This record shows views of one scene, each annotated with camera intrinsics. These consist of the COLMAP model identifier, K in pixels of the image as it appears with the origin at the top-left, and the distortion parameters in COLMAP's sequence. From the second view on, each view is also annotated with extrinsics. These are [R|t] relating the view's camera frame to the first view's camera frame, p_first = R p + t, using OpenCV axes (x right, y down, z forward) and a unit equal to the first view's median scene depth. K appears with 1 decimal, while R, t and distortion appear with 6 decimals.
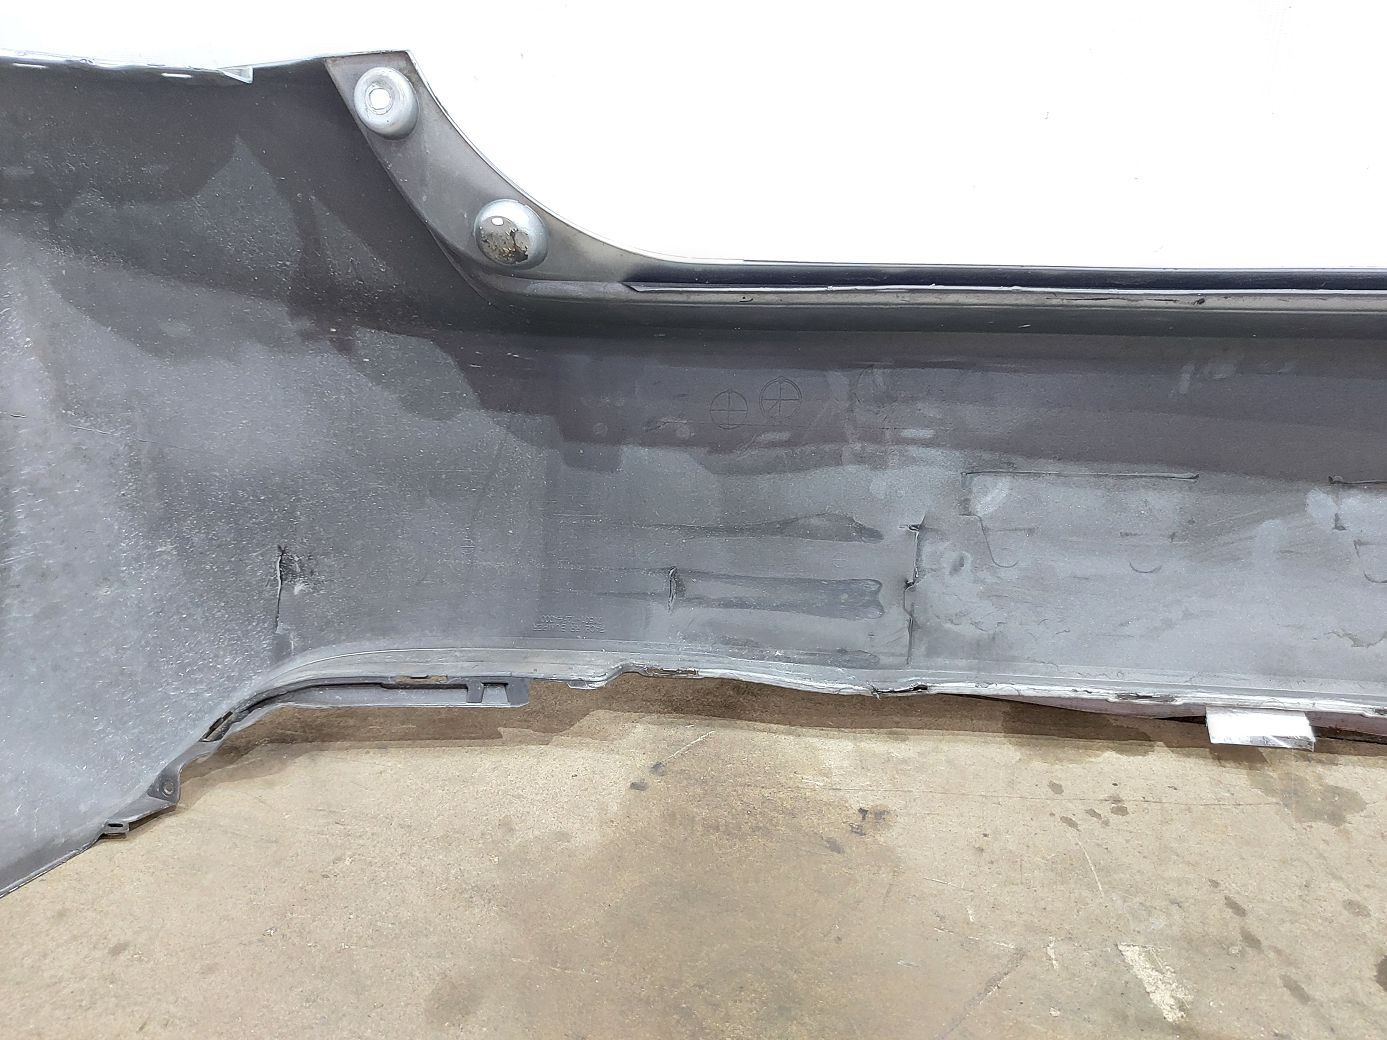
lens RADIAL K [[997.9, 0, 688.5], [0, 997.9, 524.0], [0, 0, 1]] dist [0.049910, -0.074819]
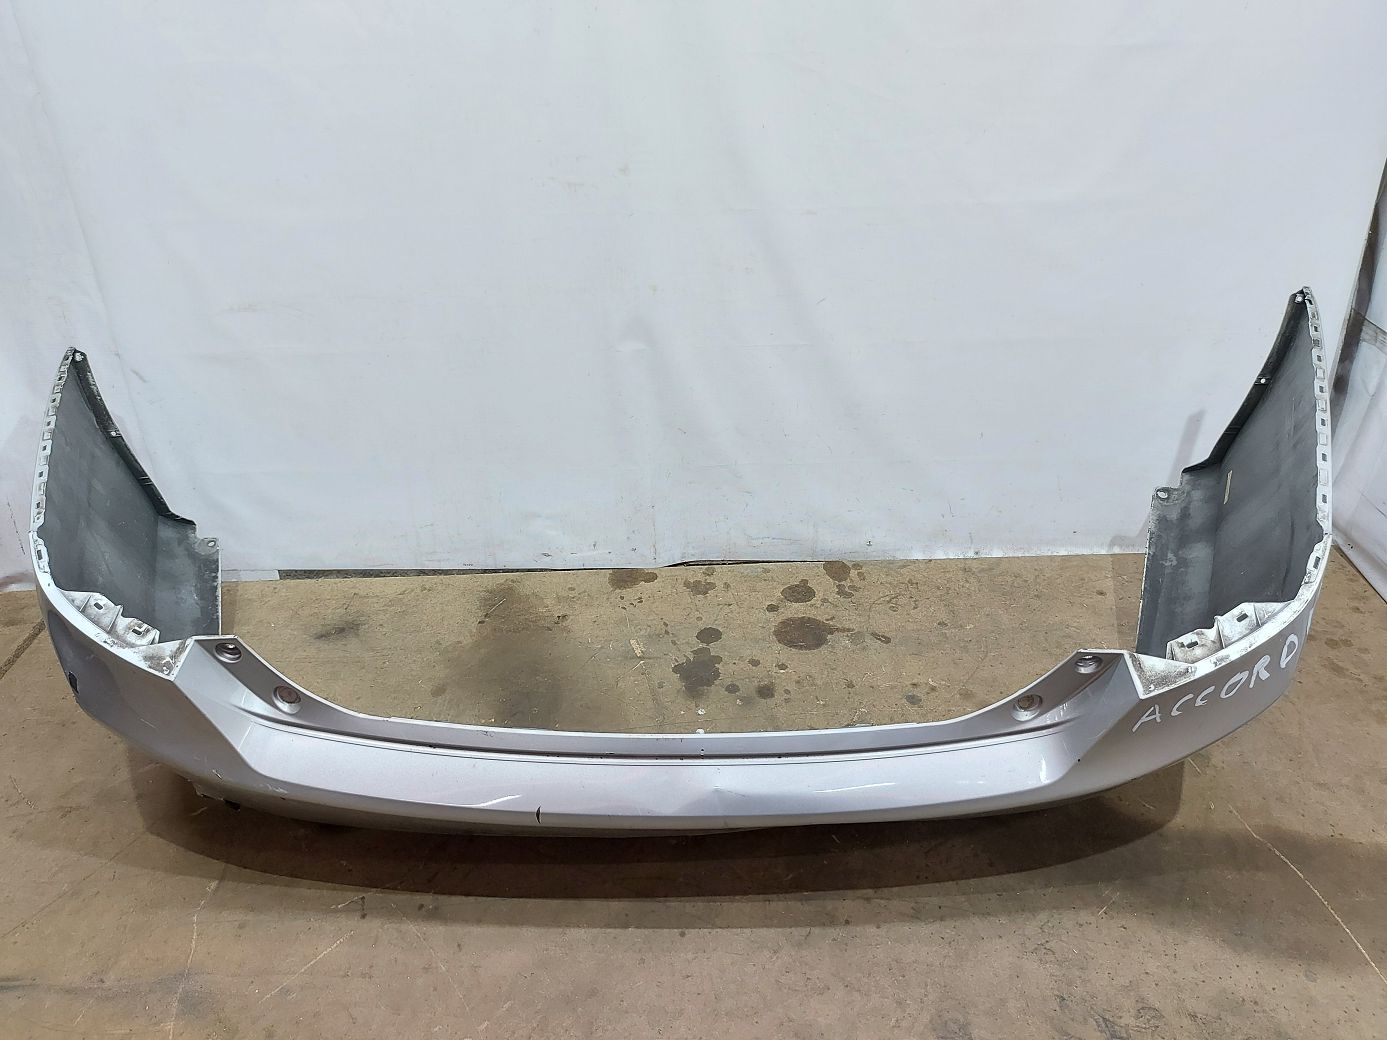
lens RADIAL K [[997.9, 0, 699.5], [0, 997.9, 527.4], [0, 0, 1]] dist [0.049910, -0.074819]
pose [[0.966663, -0.155600, 0.203351, 0.014878], [0.117231, 0.974998, 0.188773, -0.492269], [-0.227640, -0.158641, 0.960736, -1.938256]]
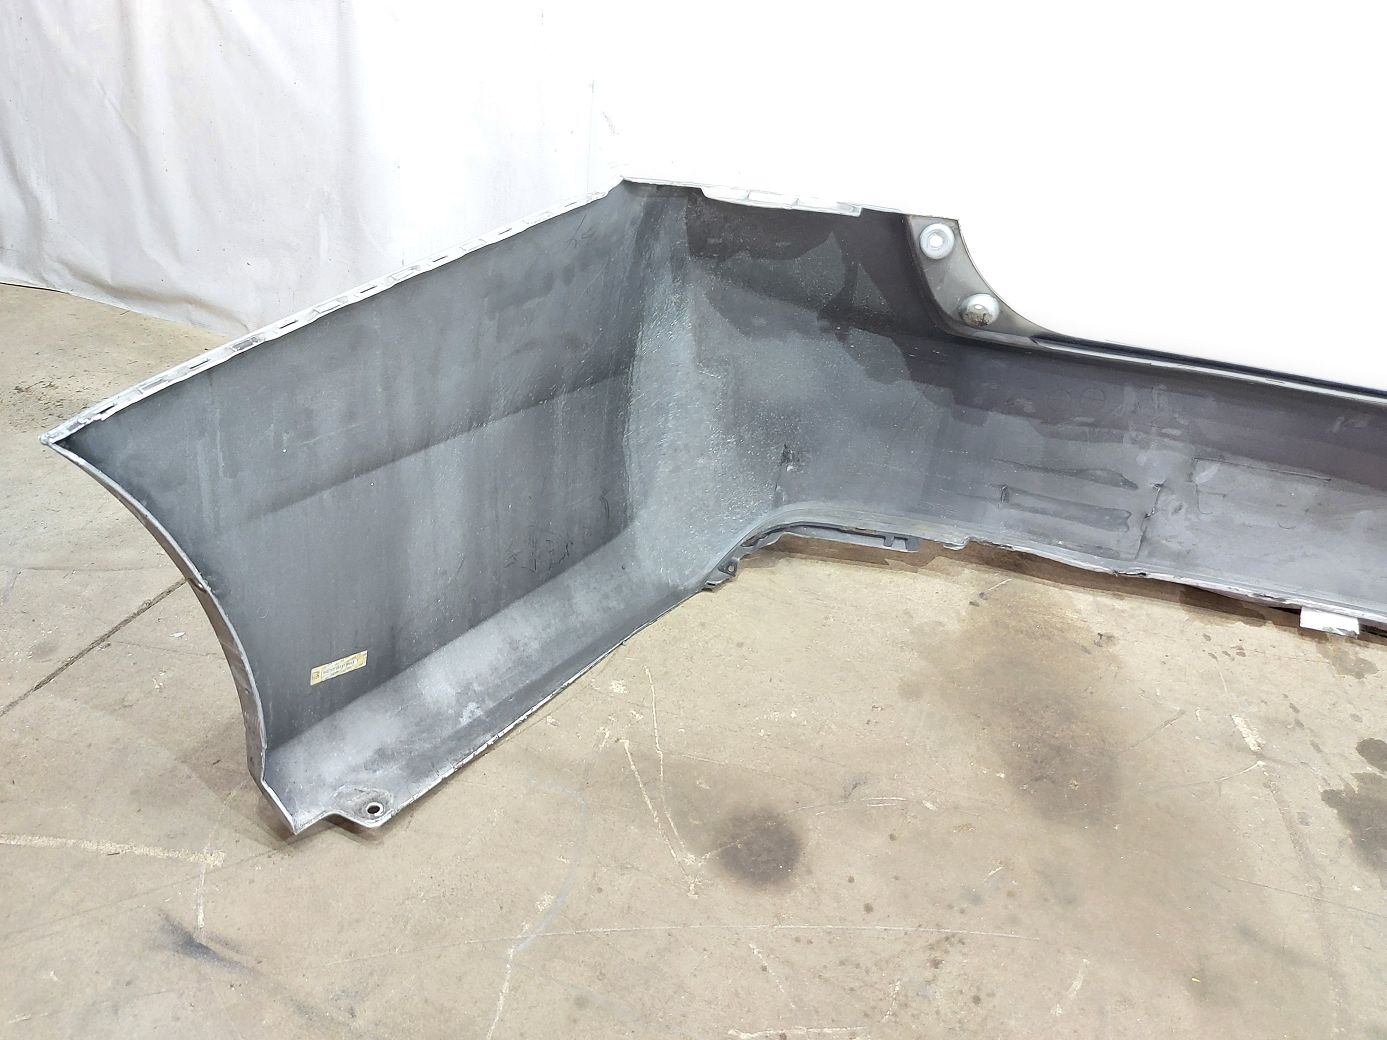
lens RADIAL K [[997.9, 0, 684.6], [0, 997.9, 523.1], [0, 0, 1]] dist [0.049910, -0.074819]
pose [[0.988287, 0.138831, -0.063363, -0.504247], [-0.122262, 0.968780, 0.215680, -0.225618], [0.091328, -0.205407, 0.974406, -0.857891]]
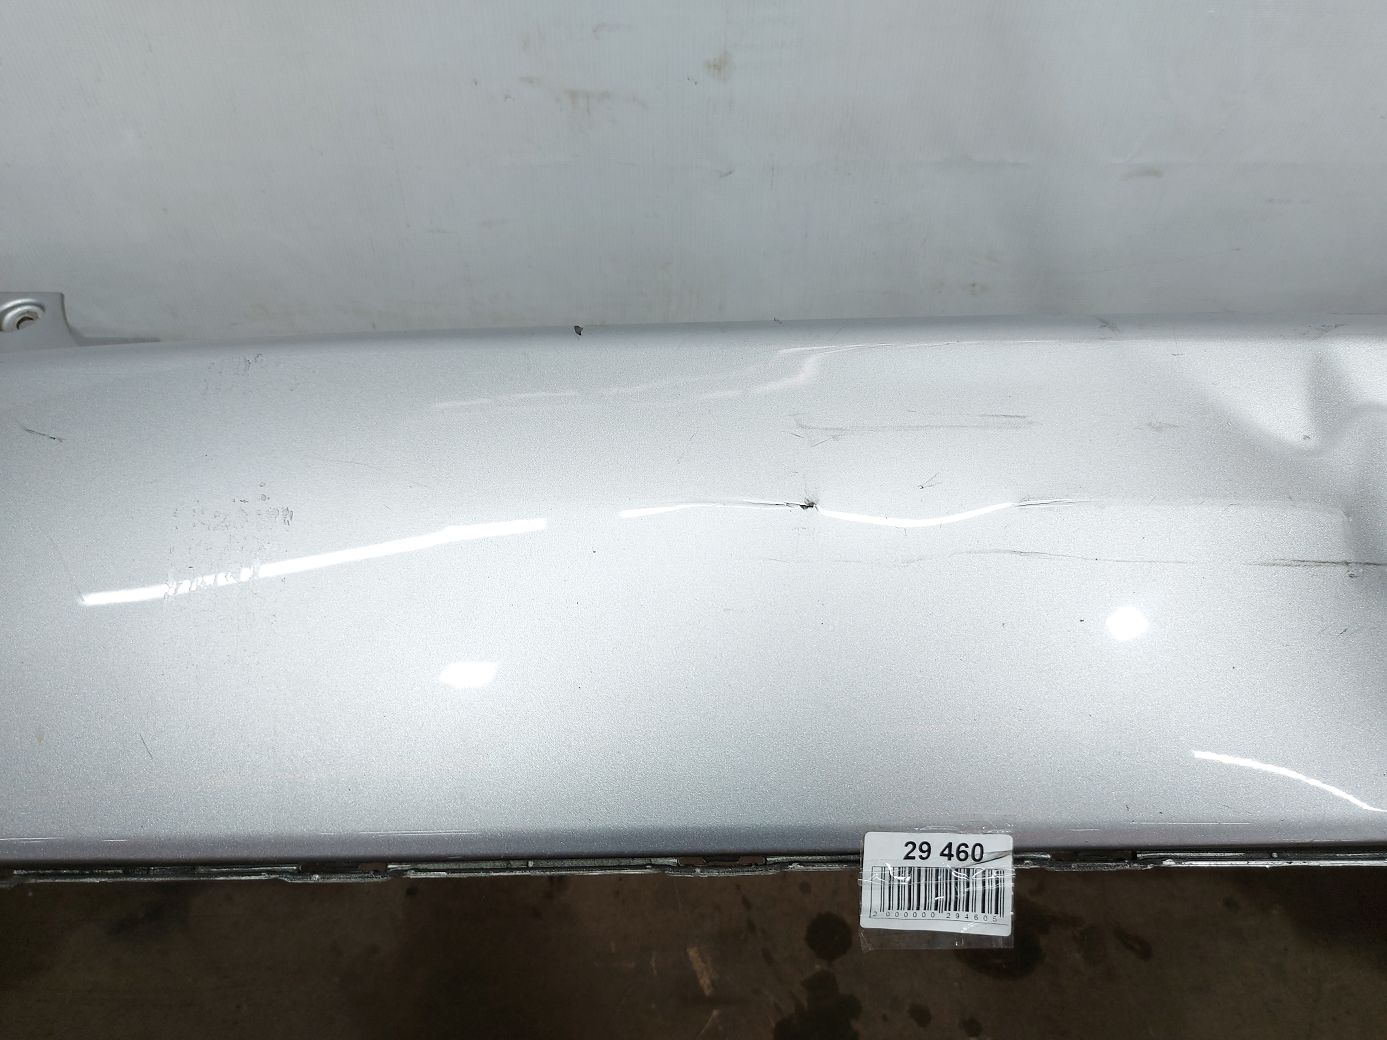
lens RADIAL K [[997.9, 0, 691.8], [0, 997.9, 516.9], [0, 0, 1]] dist [0.049910, -0.074819]
pose [[0.952647, -0.215270, 0.214759, 0.167035], [0.089608, 0.873648, 0.478235, -1.028353], [-0.290574, -0.436345, 0.851569, -0.240658]]
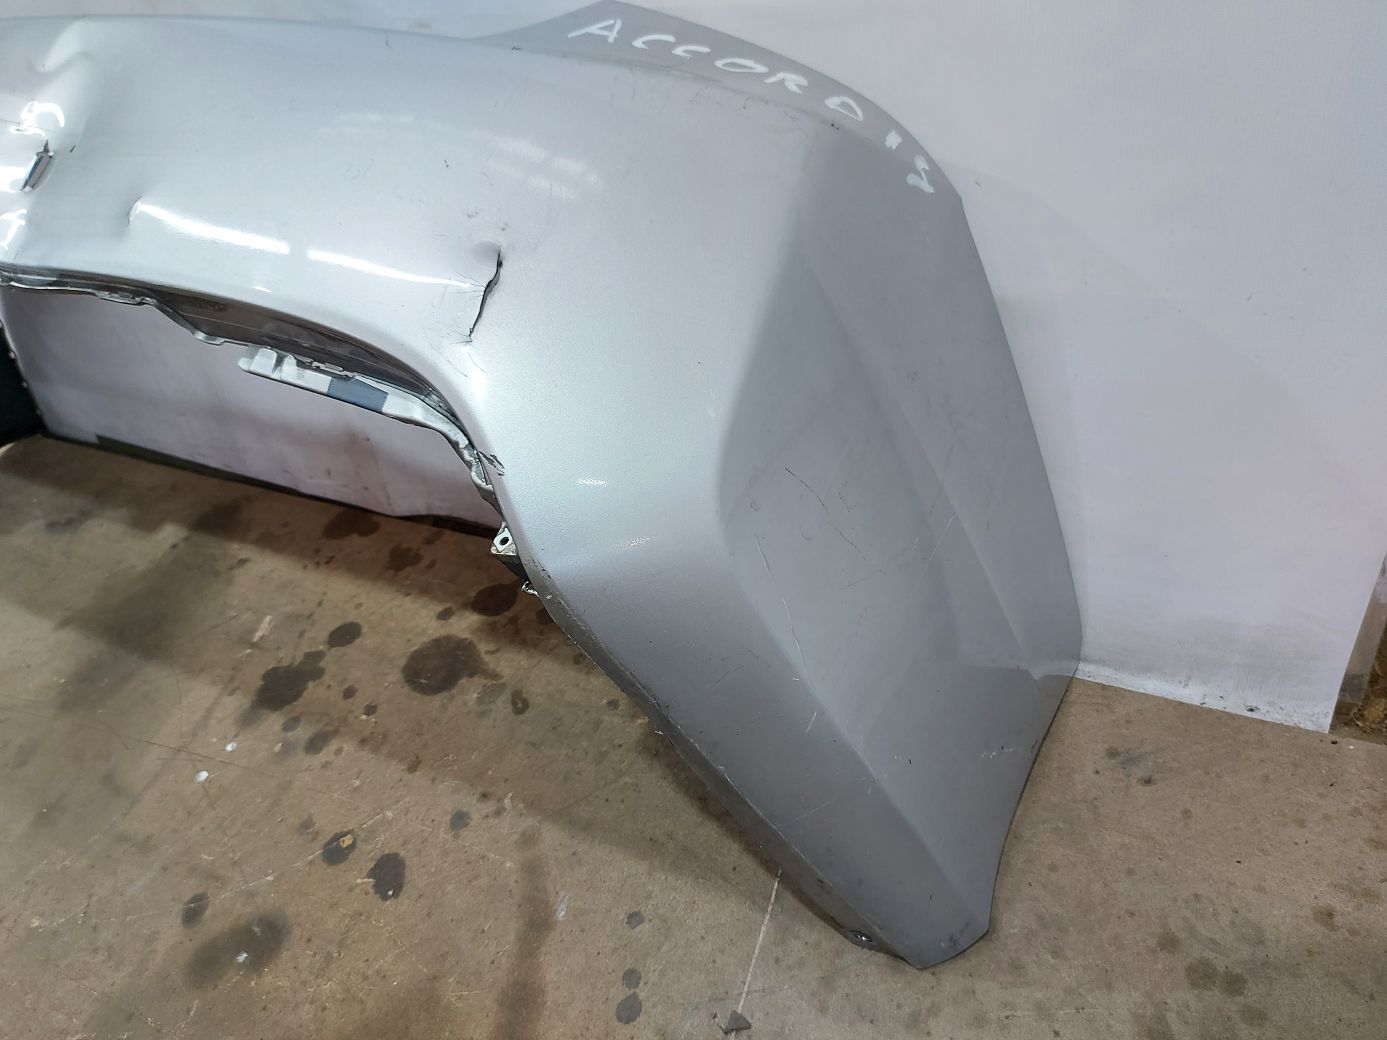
lens RADIAL K [[997.9, 0, 730.7], [0, 997.9, 531.4], [0, 0, 1]] dist [0.049910, -0.074819]
pose [[0.971349, 0.017114, -0.237041, 1.892192], [0.066082, 0.938621, 0.338561, -0.519207], [0.228286, -0.344525, 0.910598, -0.911017]]
